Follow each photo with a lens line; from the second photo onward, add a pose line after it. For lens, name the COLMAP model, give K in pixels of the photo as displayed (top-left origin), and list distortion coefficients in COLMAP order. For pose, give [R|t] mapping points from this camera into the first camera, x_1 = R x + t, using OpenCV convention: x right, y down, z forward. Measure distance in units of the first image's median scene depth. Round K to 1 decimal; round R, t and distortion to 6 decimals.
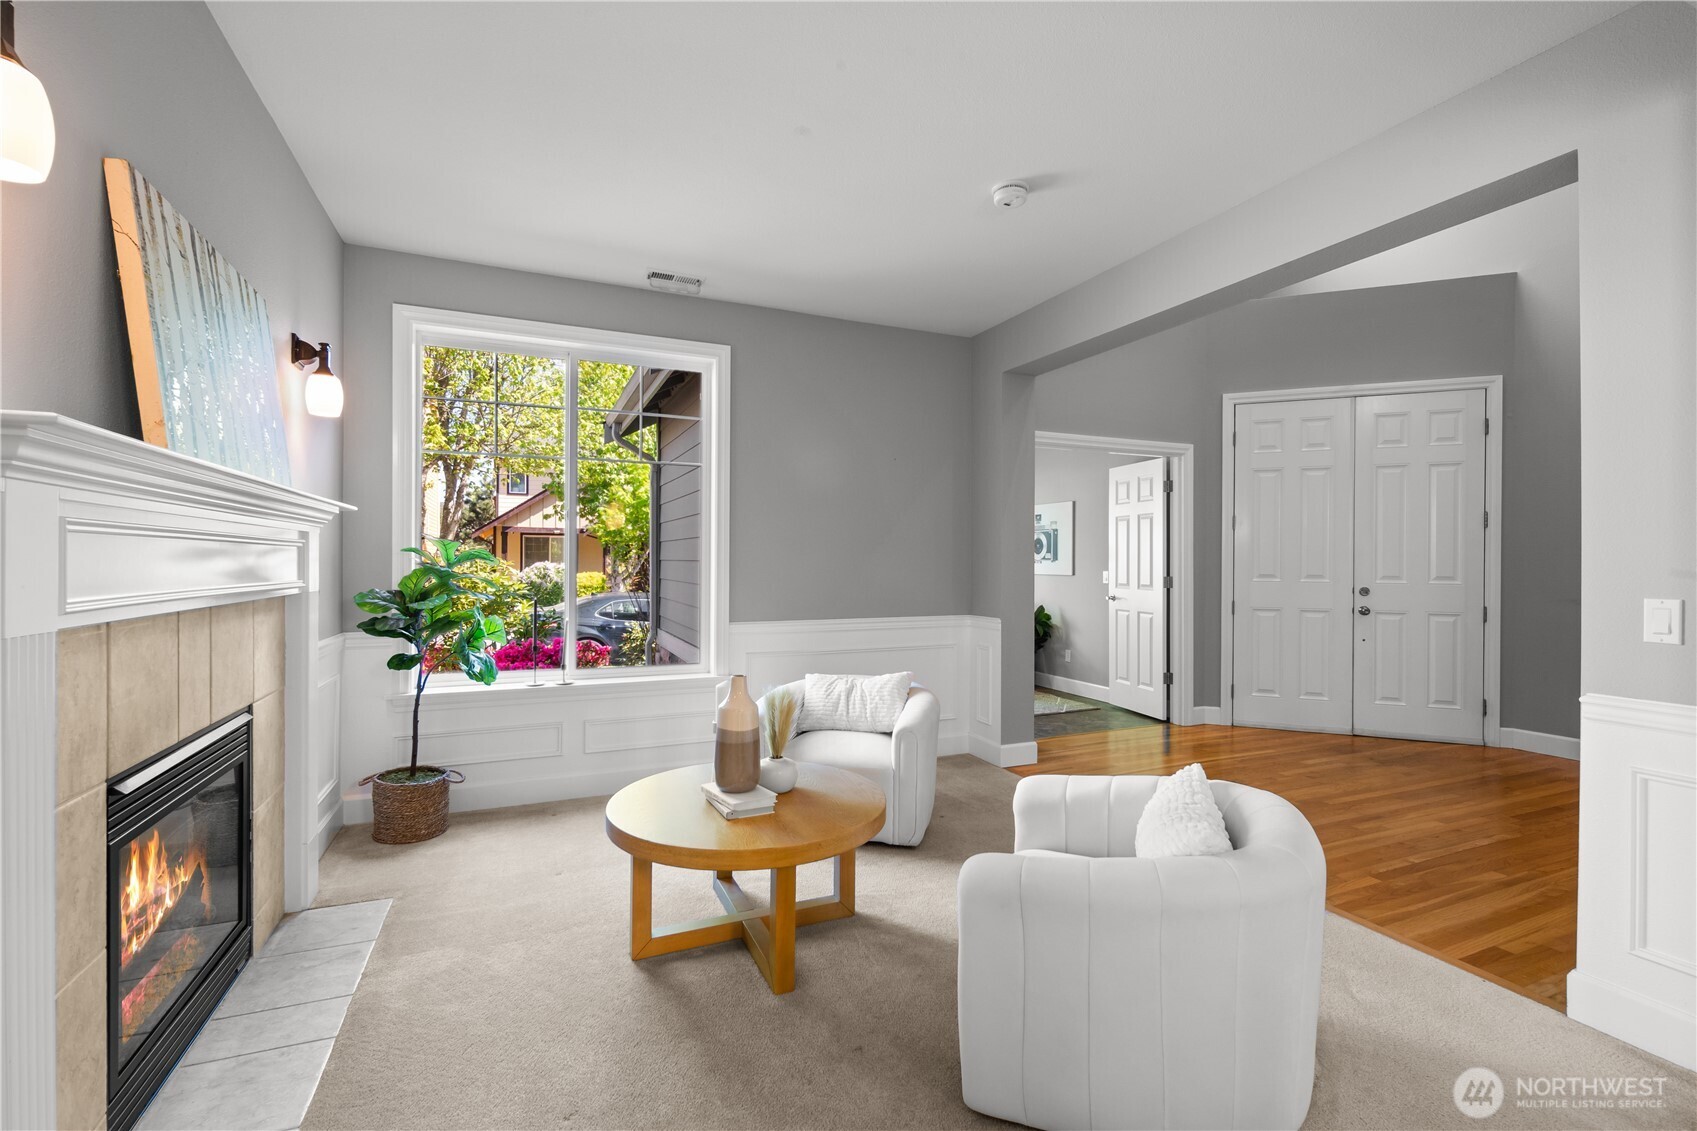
lens RADIAL K [[742.5, 0, 848.5], [0, 742.5, 565.5], [0, 0, 1]] dist [0.000958, 0.000063]
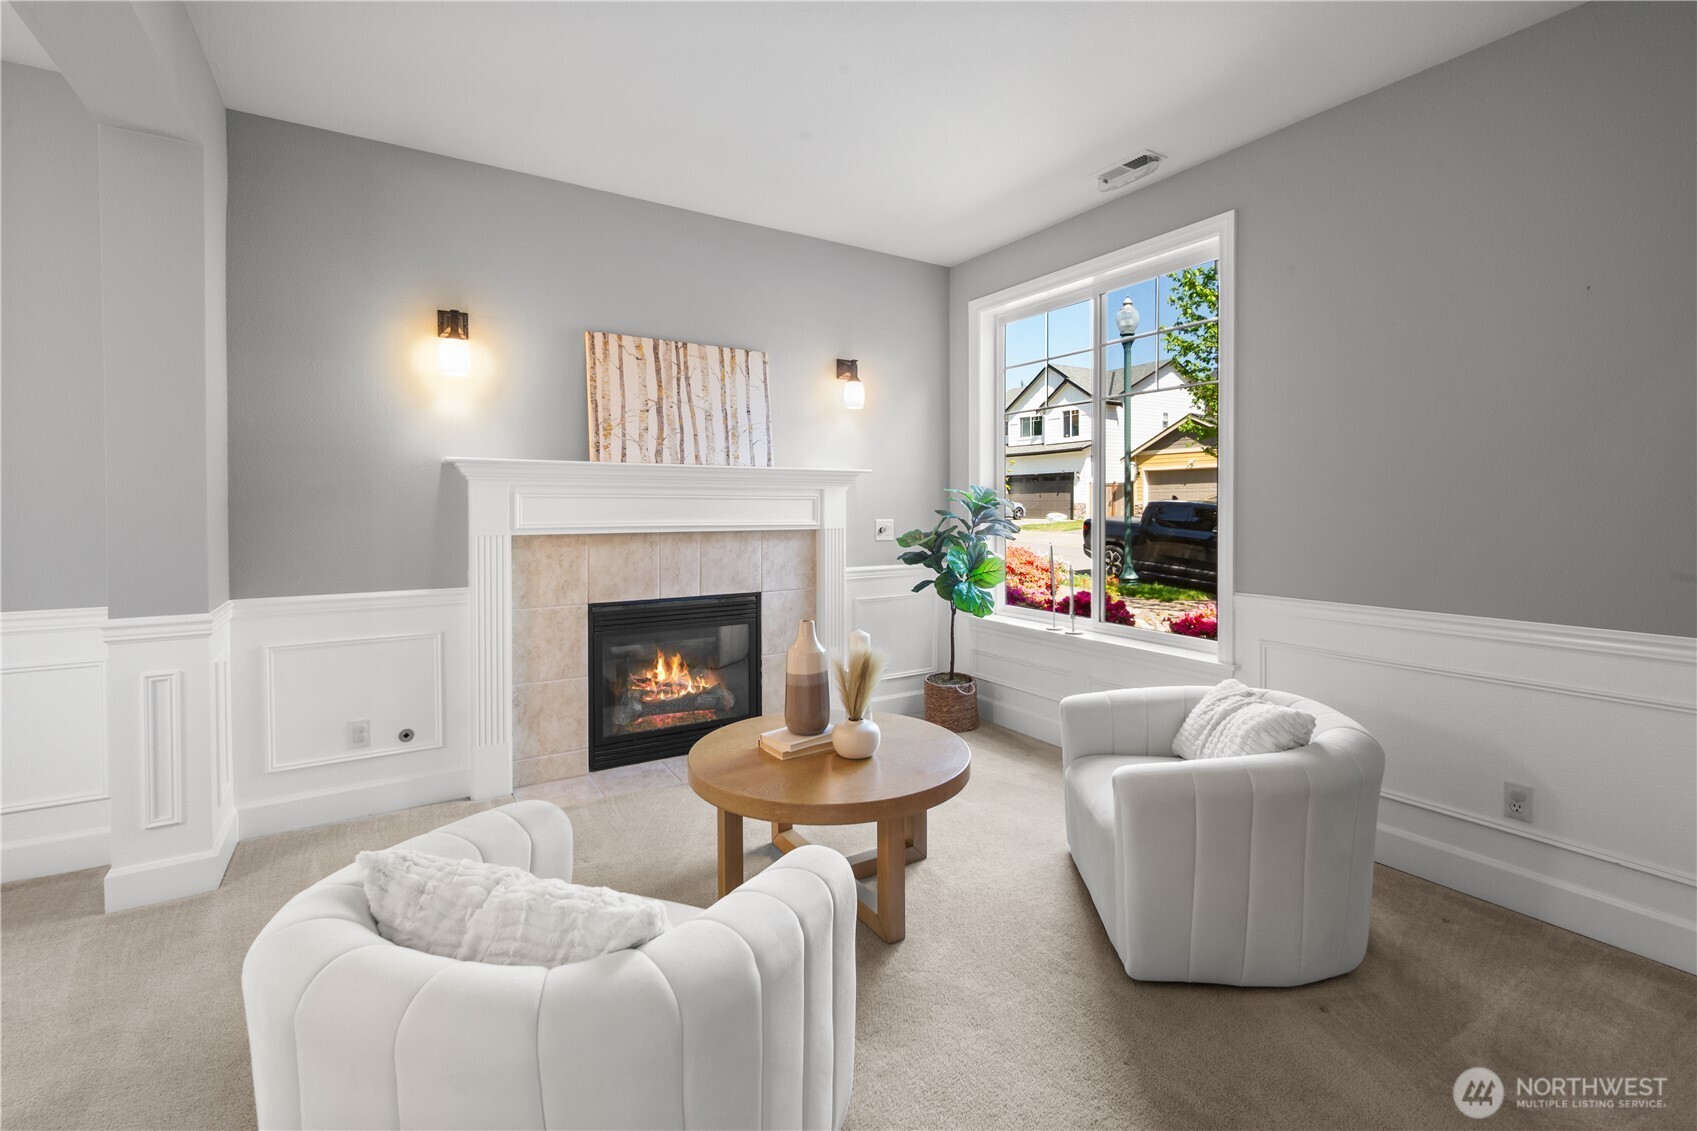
lens RADIAL K [[731.4, 0, 854.5], [0, 731.4, 526.2], [0, 0, 1]] dist [0.000664, 0.000023]
pose [[0.153399, 0.023634, -0.987882, 0.531495], [-0.004404, 0.999720, 0.023233, -0.002611], [0.988155, 0.000787, 0.153460, 0.571229]]
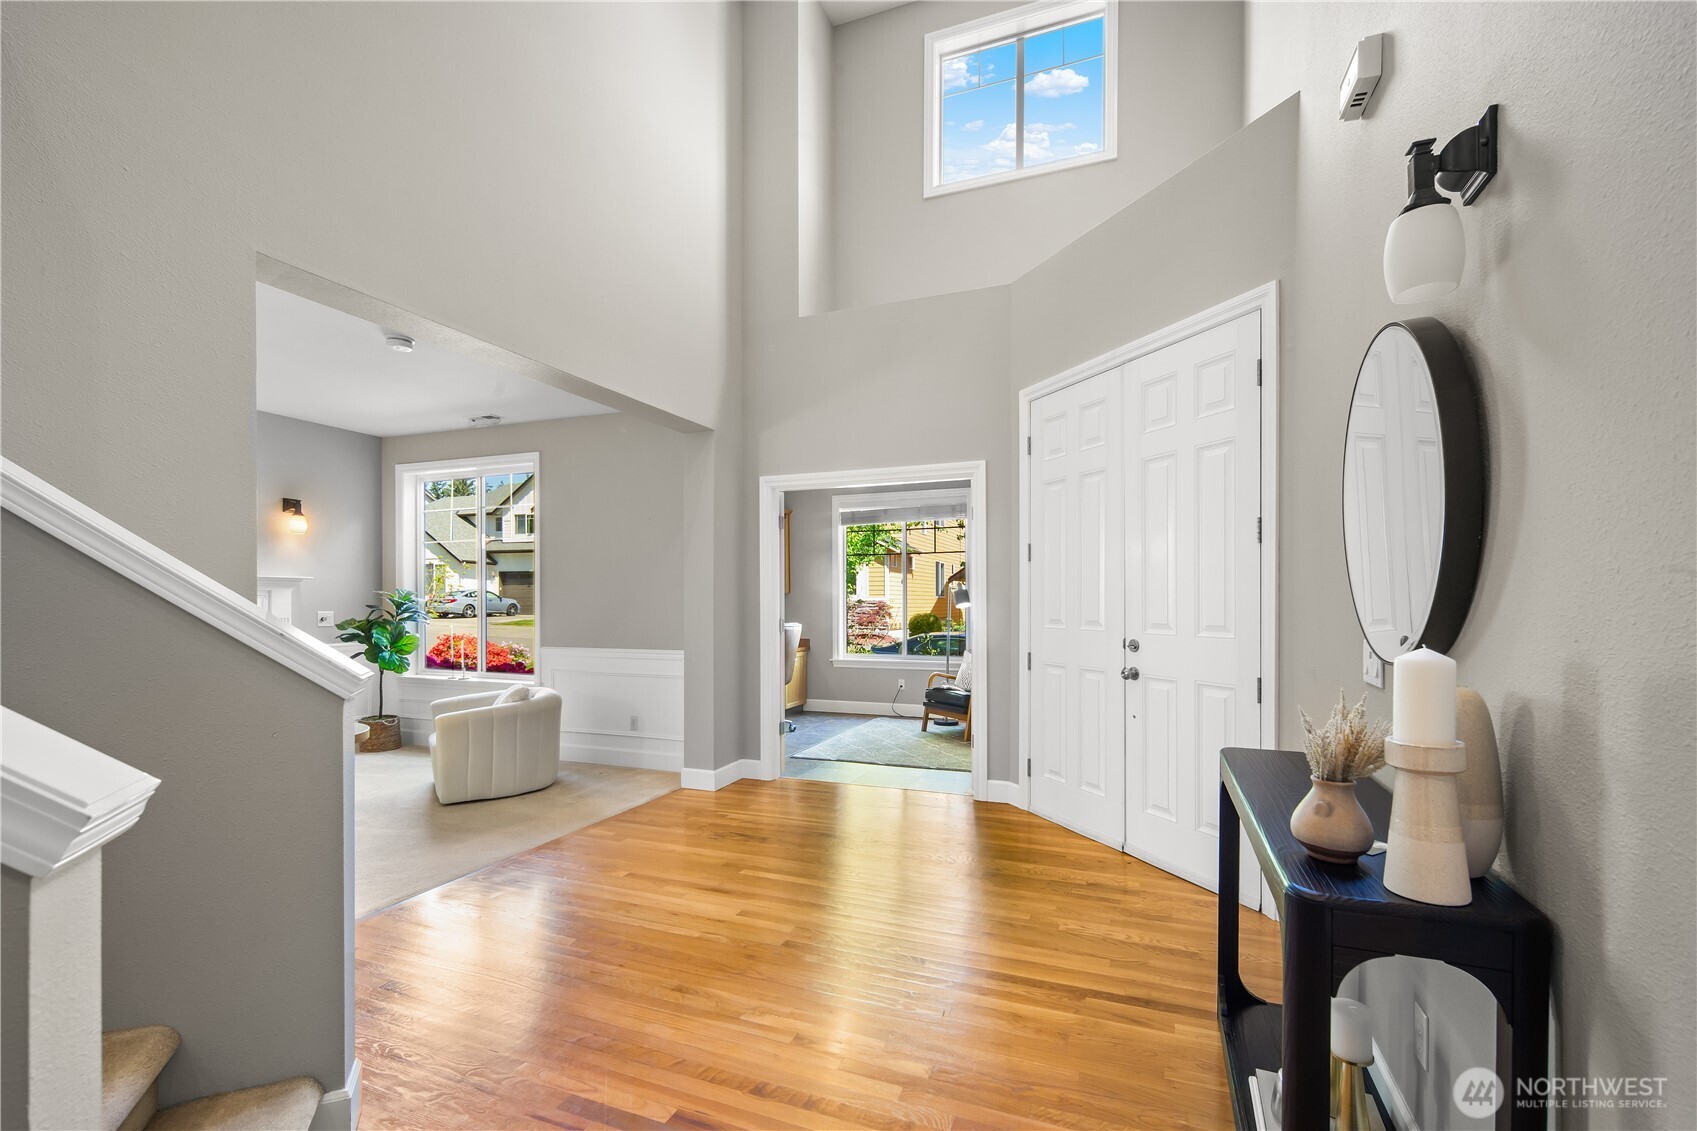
lens RADIAL K [[734.9, 0, 852.4], [0, 734.9, 607.7], [0, 0, 1]] dist [0.001864, 0.000244]
pose [[0.707694, 0.001930, -0.706517, 1.364319], [-0.001905, 0.999998, 0.000823, 0.000342], [0.706517, 0.000763, 0.707696, 0.466024]]
